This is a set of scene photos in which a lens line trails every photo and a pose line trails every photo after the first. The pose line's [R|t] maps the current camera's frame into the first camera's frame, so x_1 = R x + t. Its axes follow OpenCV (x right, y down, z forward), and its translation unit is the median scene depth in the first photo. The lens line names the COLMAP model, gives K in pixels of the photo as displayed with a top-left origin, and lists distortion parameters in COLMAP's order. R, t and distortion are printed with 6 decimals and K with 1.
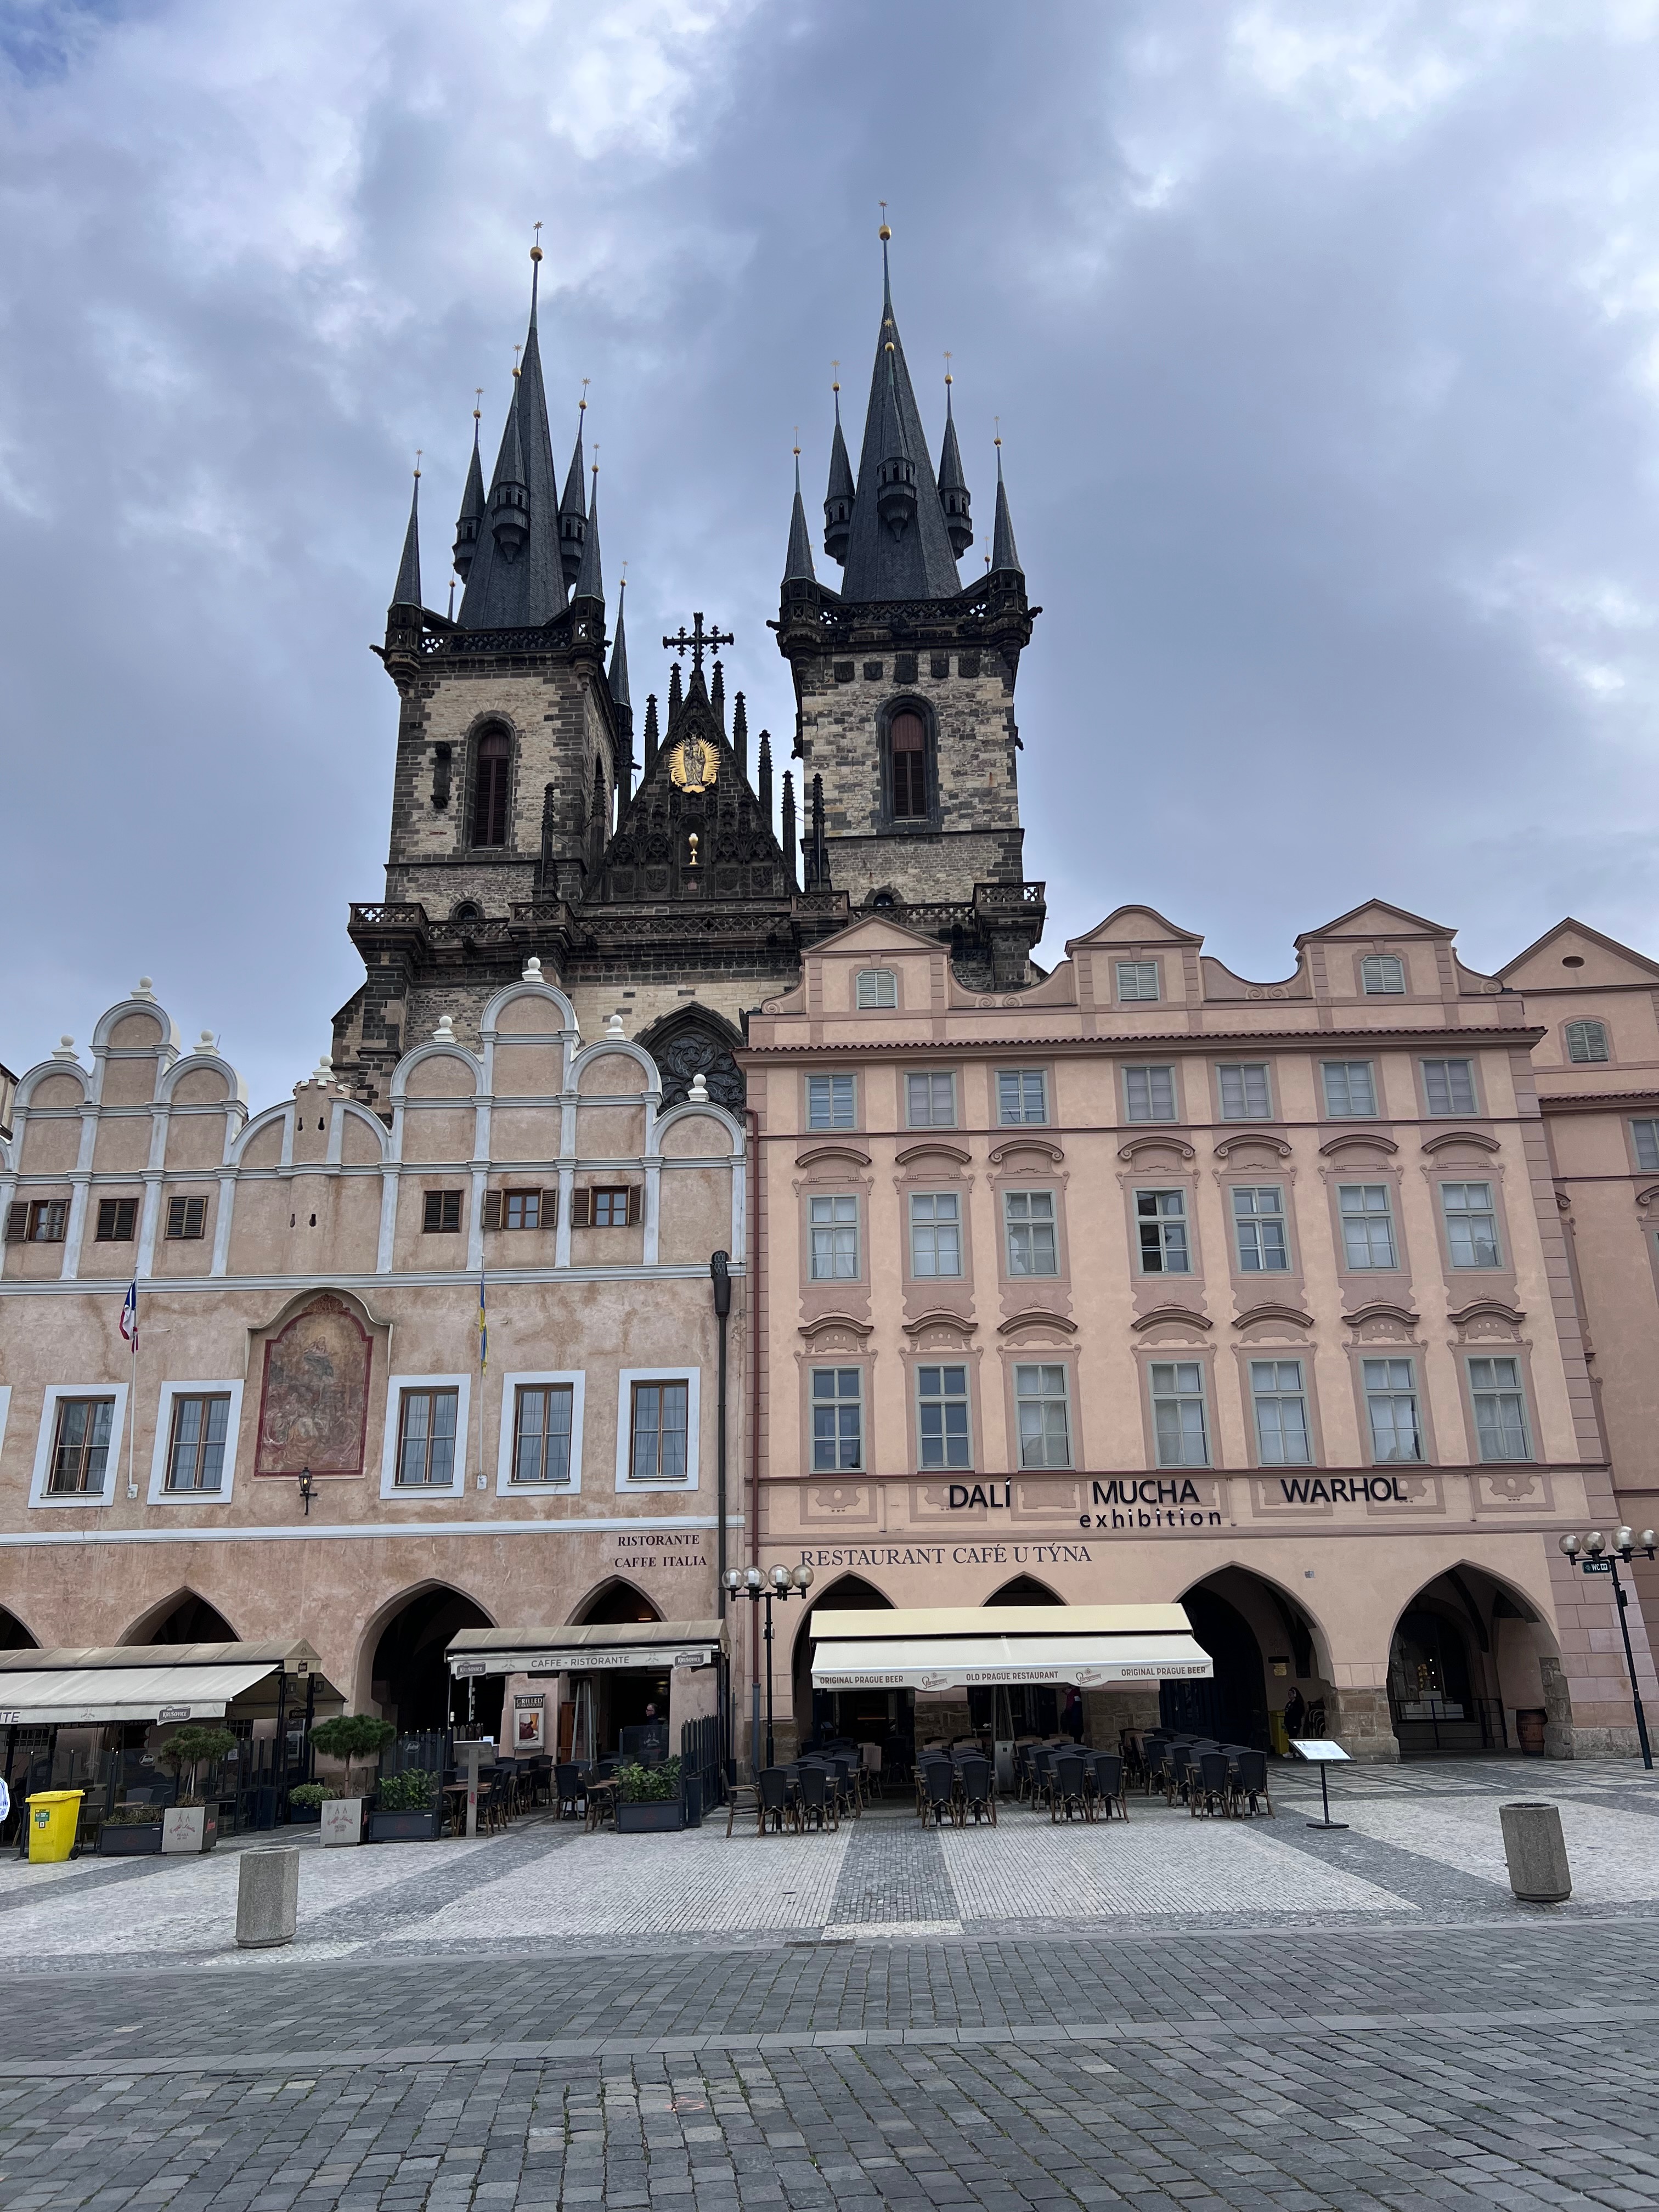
lens RADIAL K [[1663.1, 0, 832.0], [0, 1663.1, 1115.1], [0, 0, 1]] dist [0.044588, -0.046543]
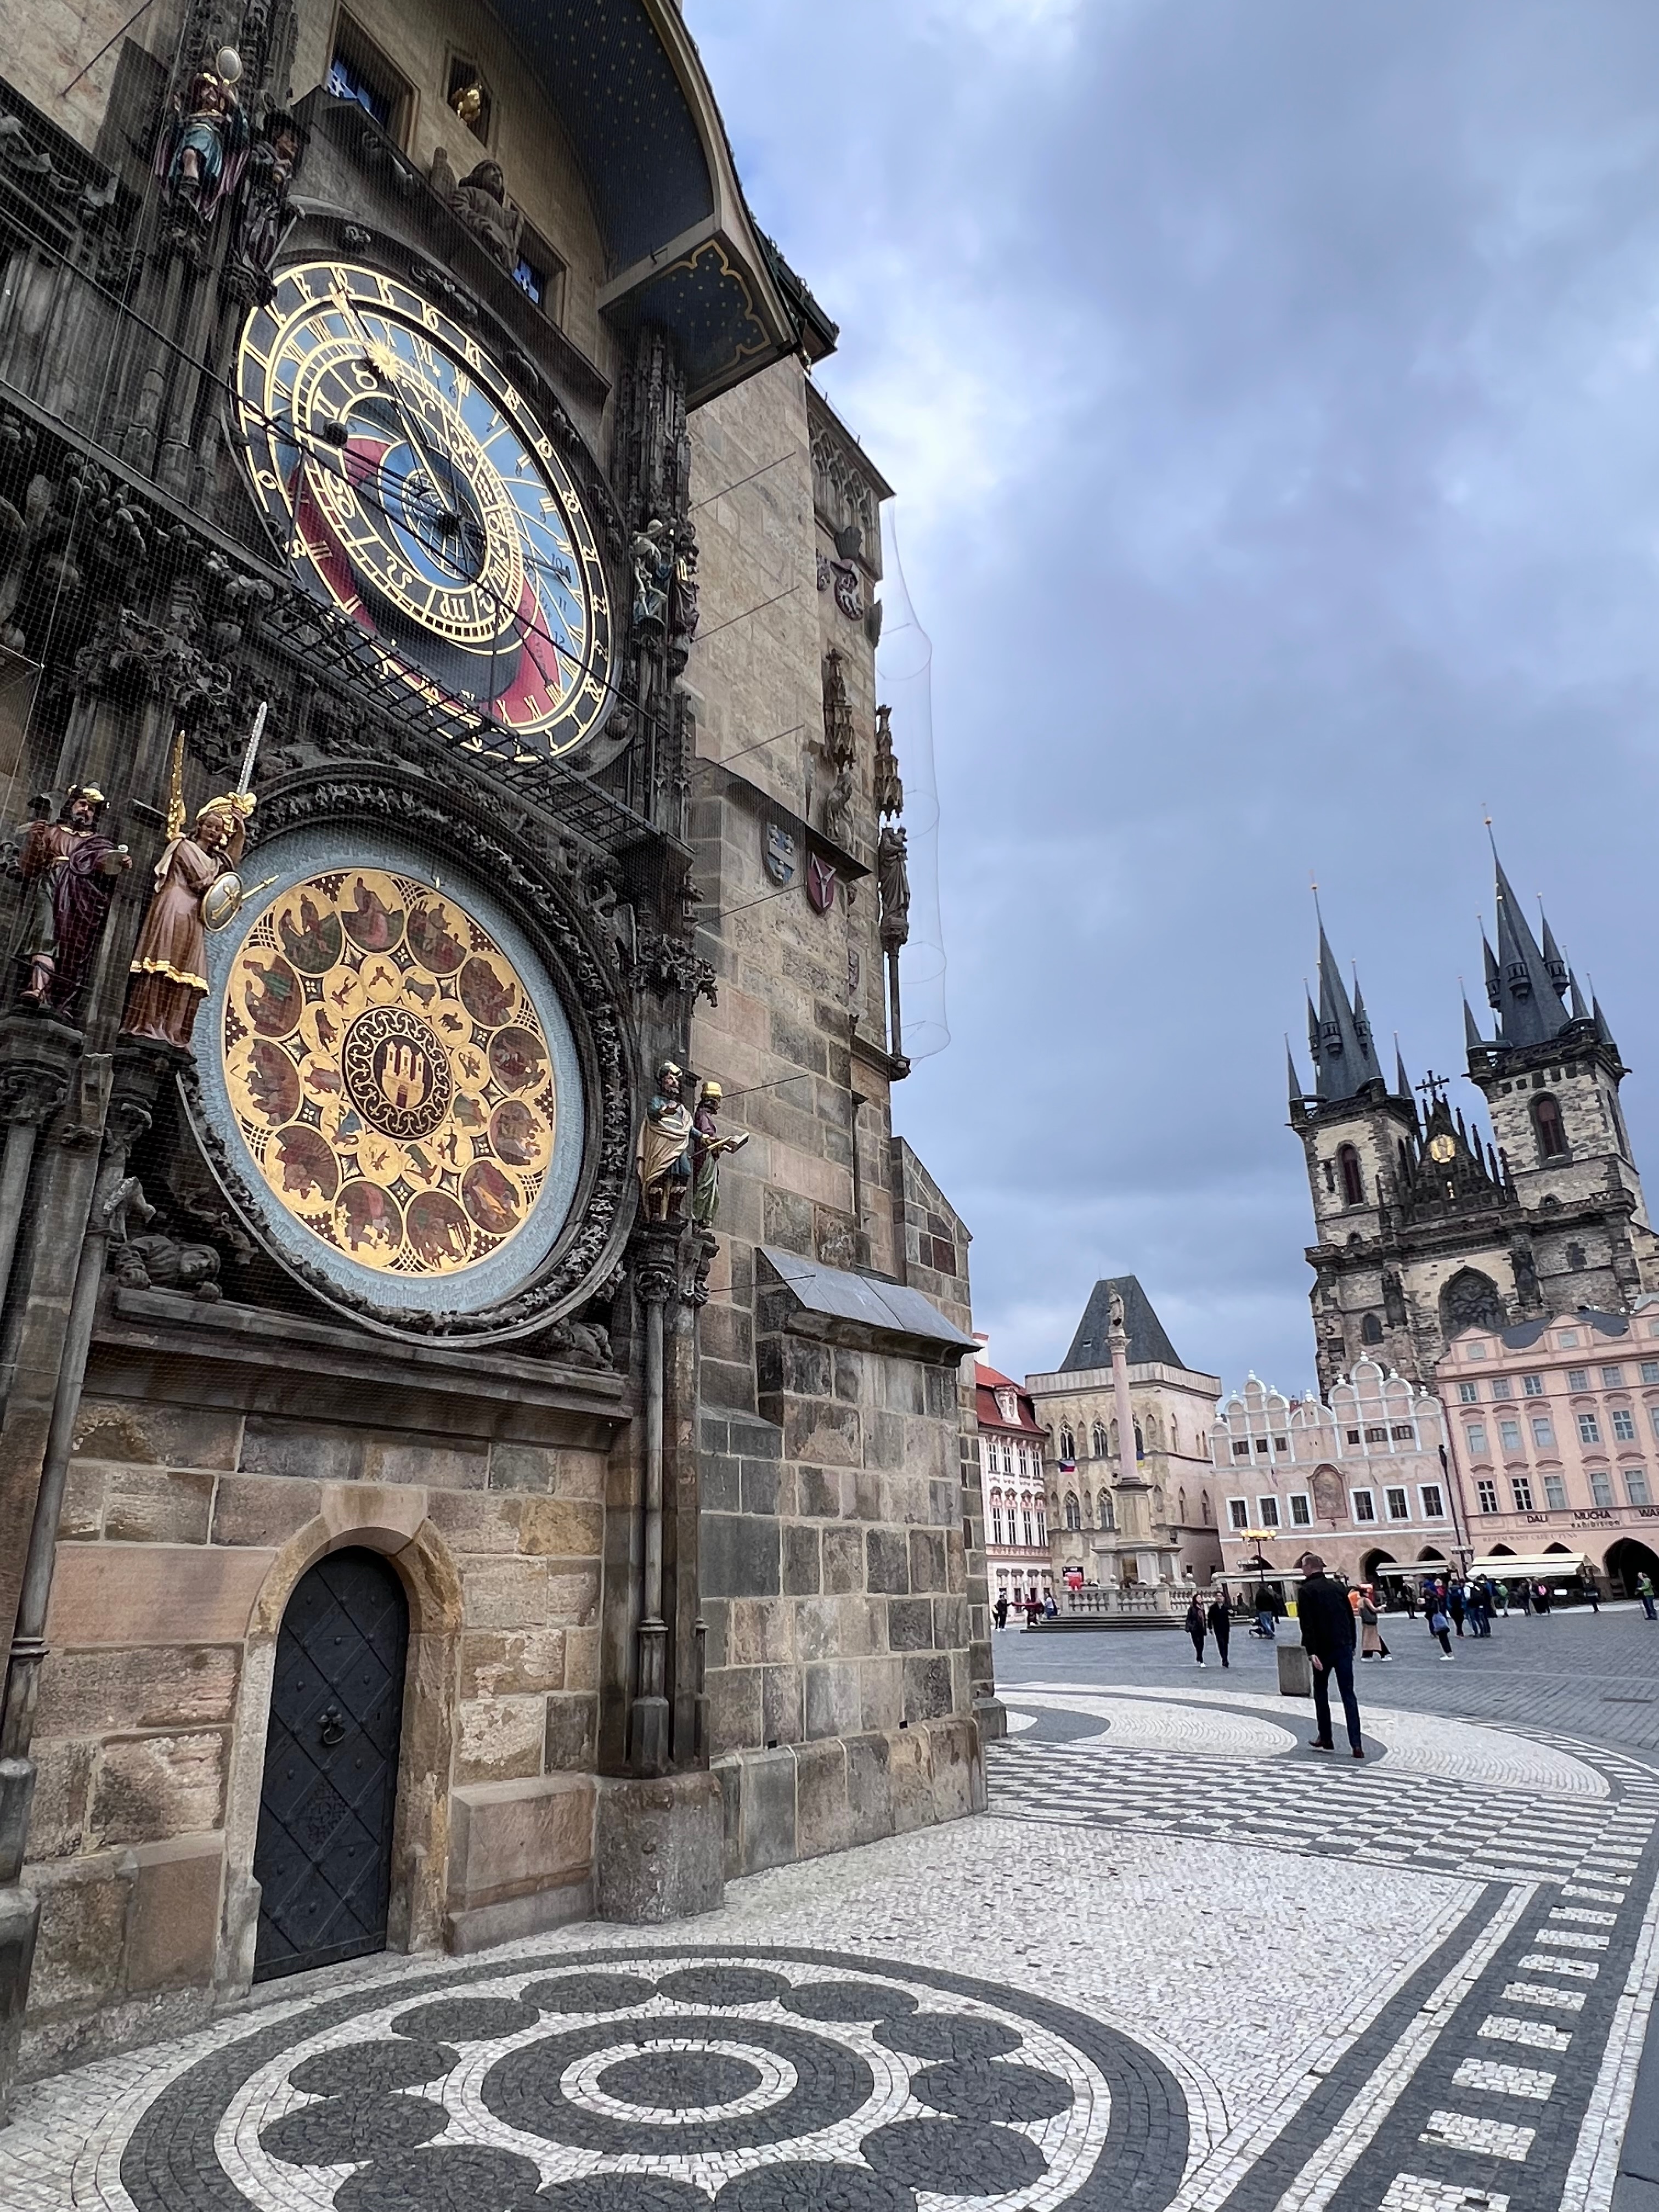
lens RADIAL K [[1351.9, 0, 825.5], [0, 1351.9, 1093.1], [0, 0, 1]] dist [0.003878, -0.001812]
pose [[0.770180, -0.225408, -0.596670, 0.710676], [0.223295, 0.971560, -0.078805, -0.621279], [0.597464, -0.072539, 0.798608, -1.717319]]
